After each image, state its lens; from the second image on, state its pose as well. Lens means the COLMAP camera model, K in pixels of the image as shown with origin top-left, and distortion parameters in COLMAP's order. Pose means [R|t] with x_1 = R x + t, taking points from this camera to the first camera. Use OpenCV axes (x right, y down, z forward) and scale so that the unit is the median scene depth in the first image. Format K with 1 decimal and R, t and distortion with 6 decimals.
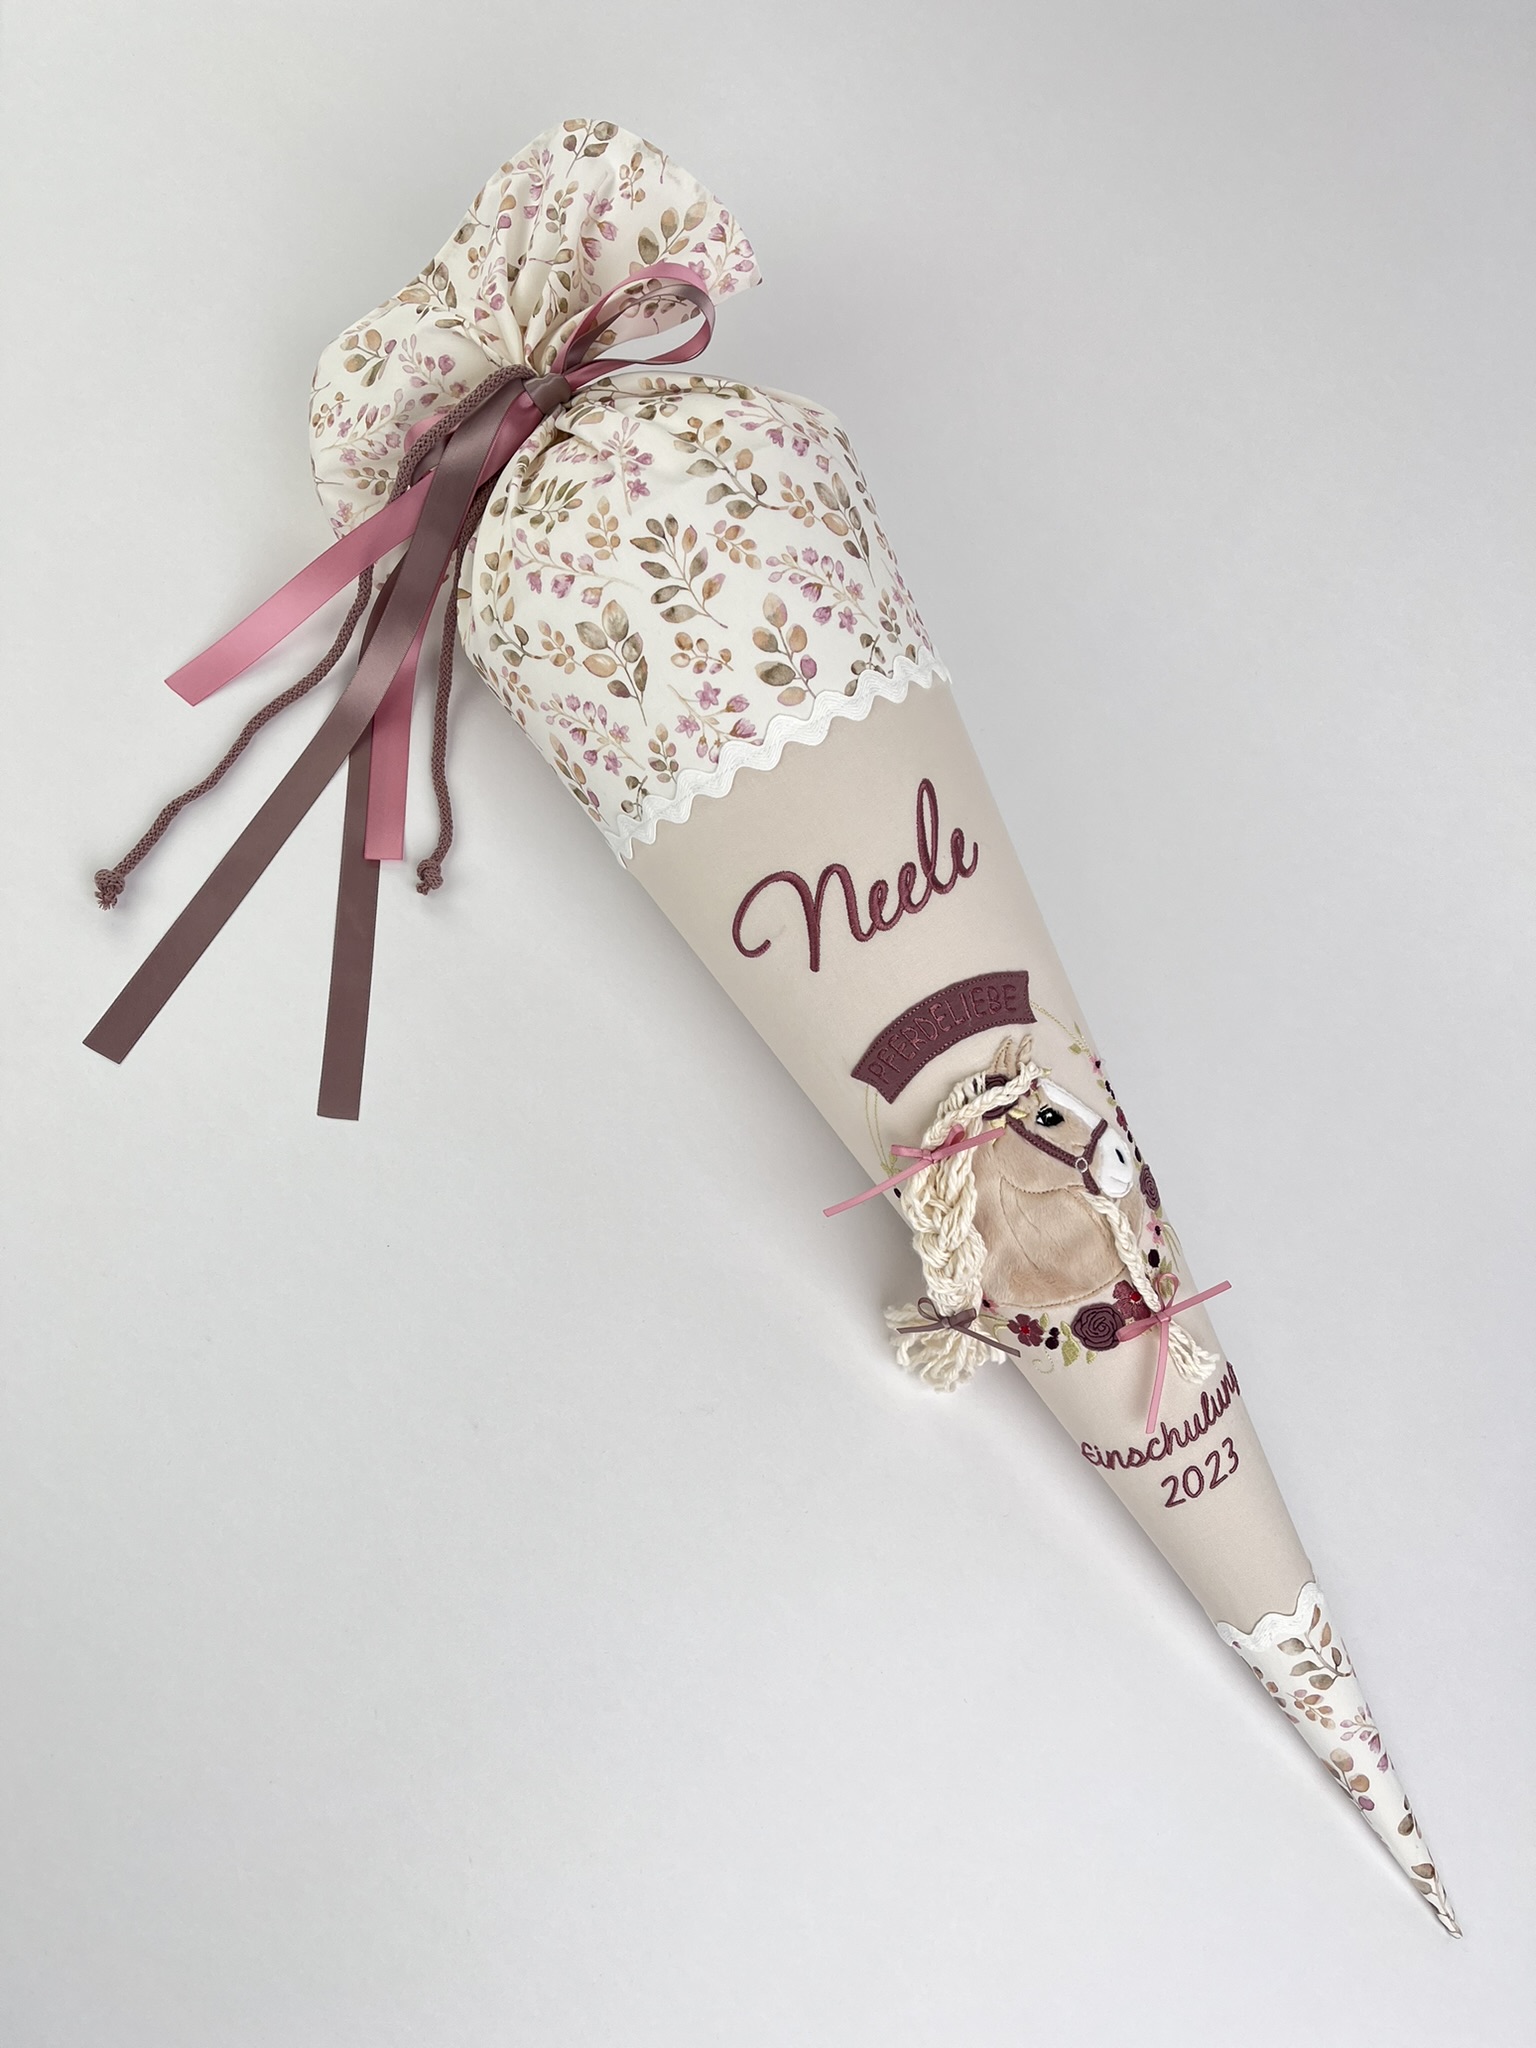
lens RADIAL K [[1528.2, 0, 771.2], [0, 1528.2, 1033.3], [0, 0, 1]] dist [0.107864, -0.254008]
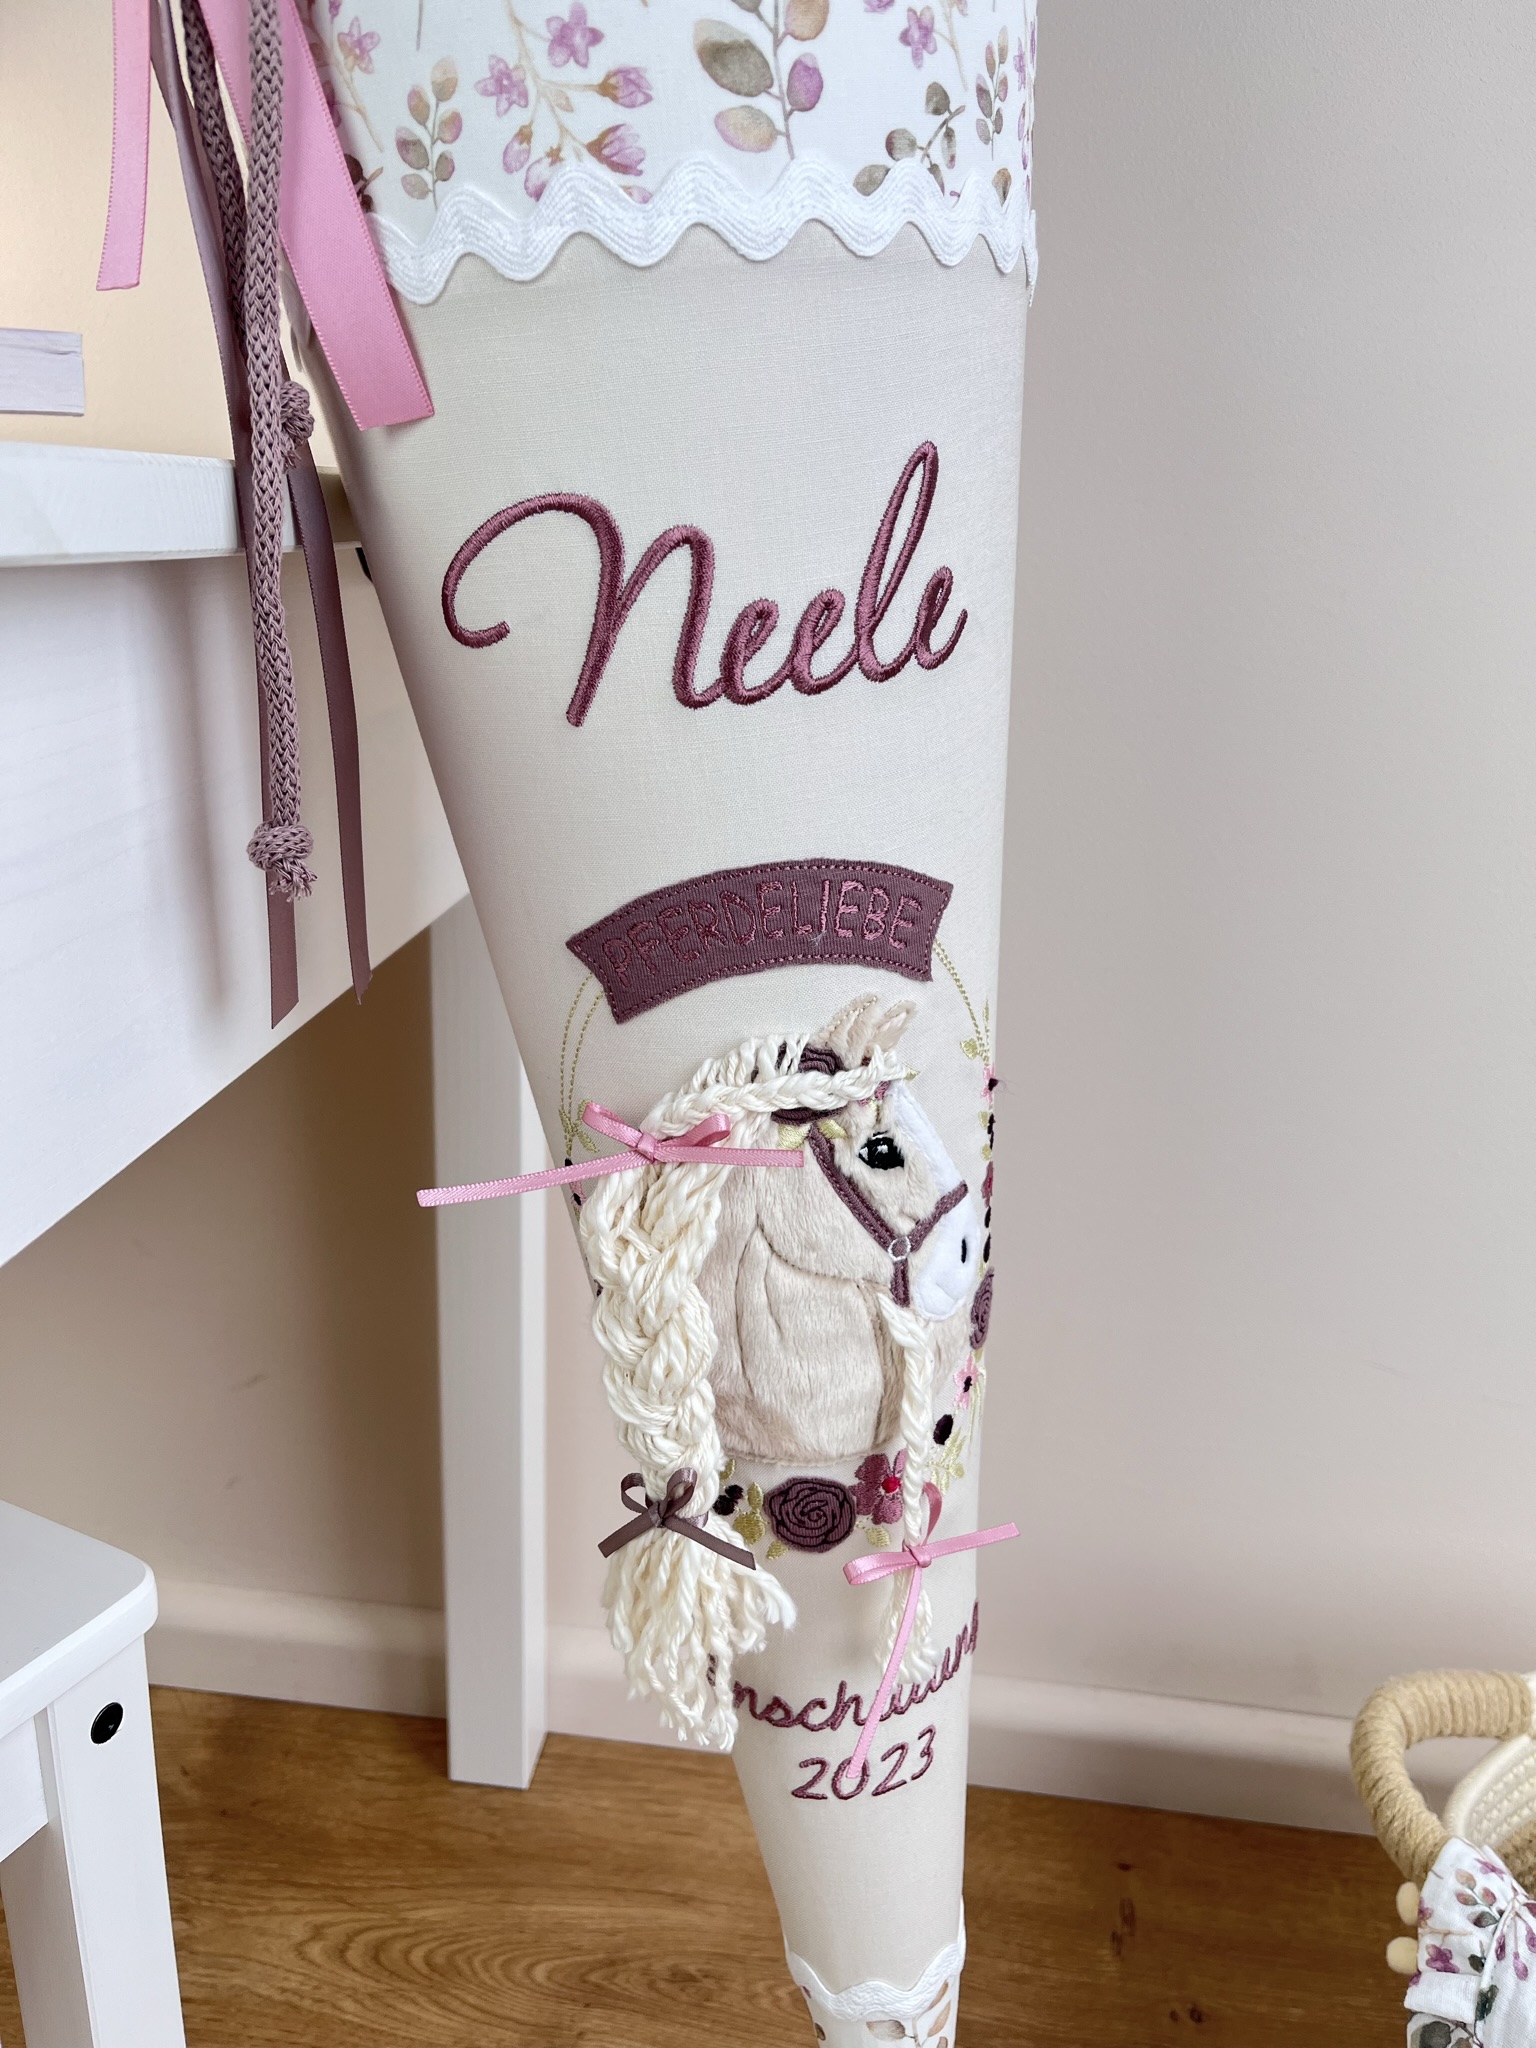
lens RADIAL K [[1558.0, 0, 760.8], [0, 1558.0, 1021.2], [0, 0, 1]] dist [0.059702, -0.096745]
pose [[0.914013, 0.362927, 0.181286, 0.027392], [-0.385584, 0.916082, 0.110089, -0.031375], [-0.126119, -0.170523, 0.977249, 0.485522]]
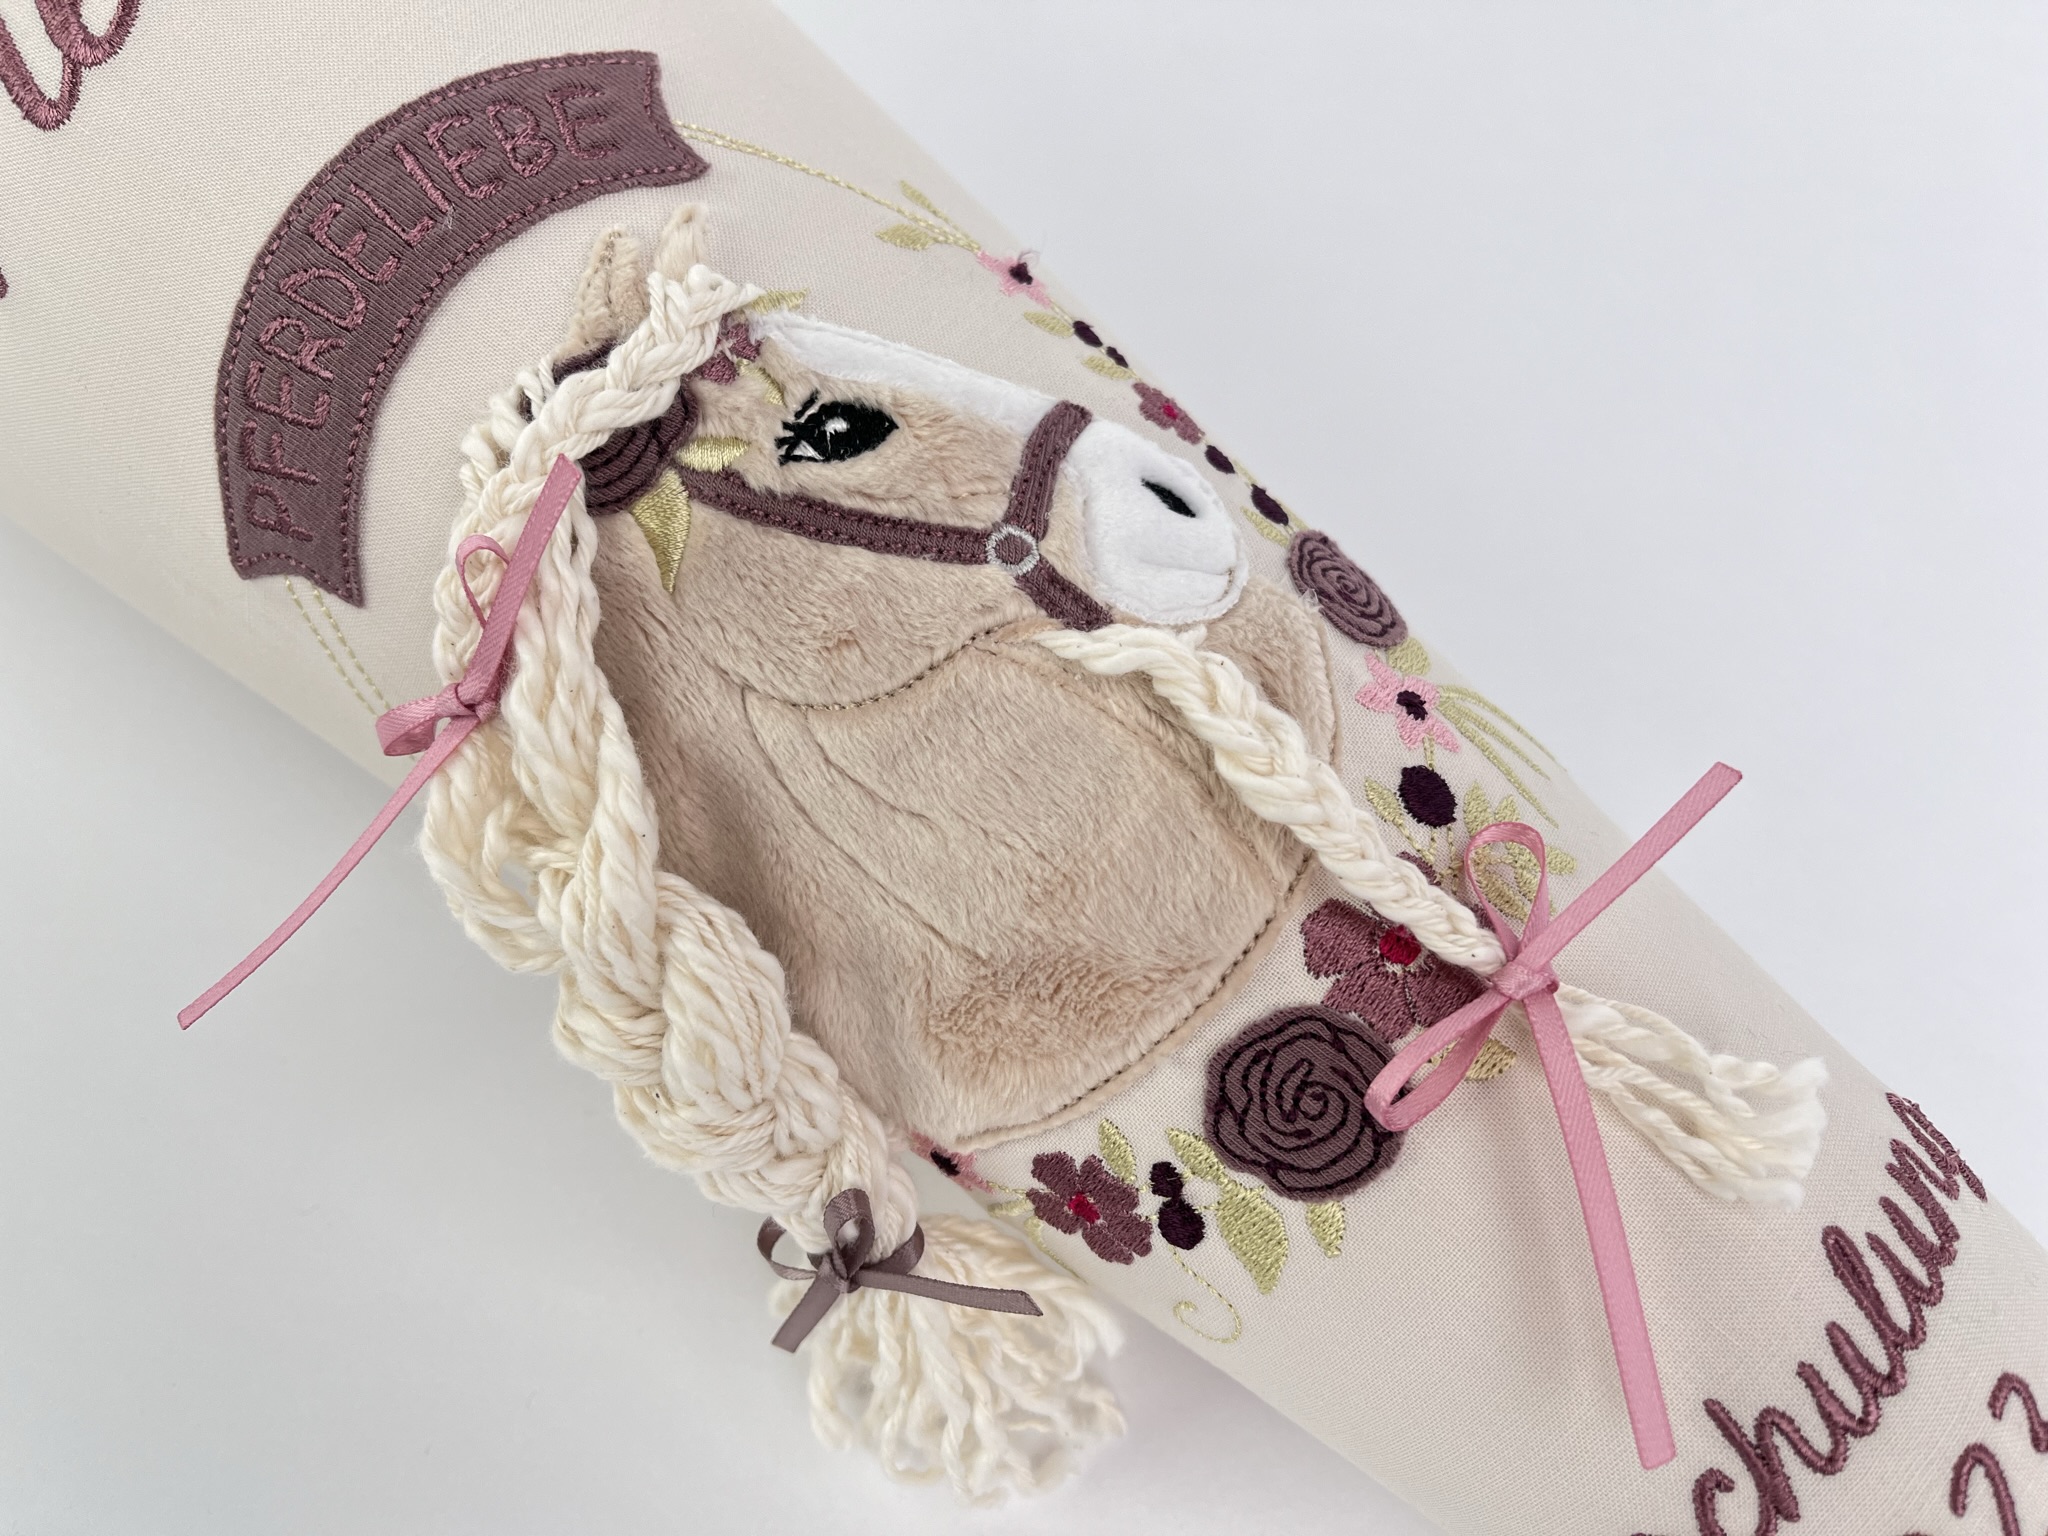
lens RADIAL K [[1597.8, 0, 1024.0], [0, 1597.8, 768.0], [0, 0, 1]] dist [0.062778, -0.121797]
pose [[0.920551, -0.356613, -0.159414, 0.239476], [0.319039, 0.921871, -0.219926, 0.188179], [0.225387, 0.151594, 0.962403, 0.742333]]
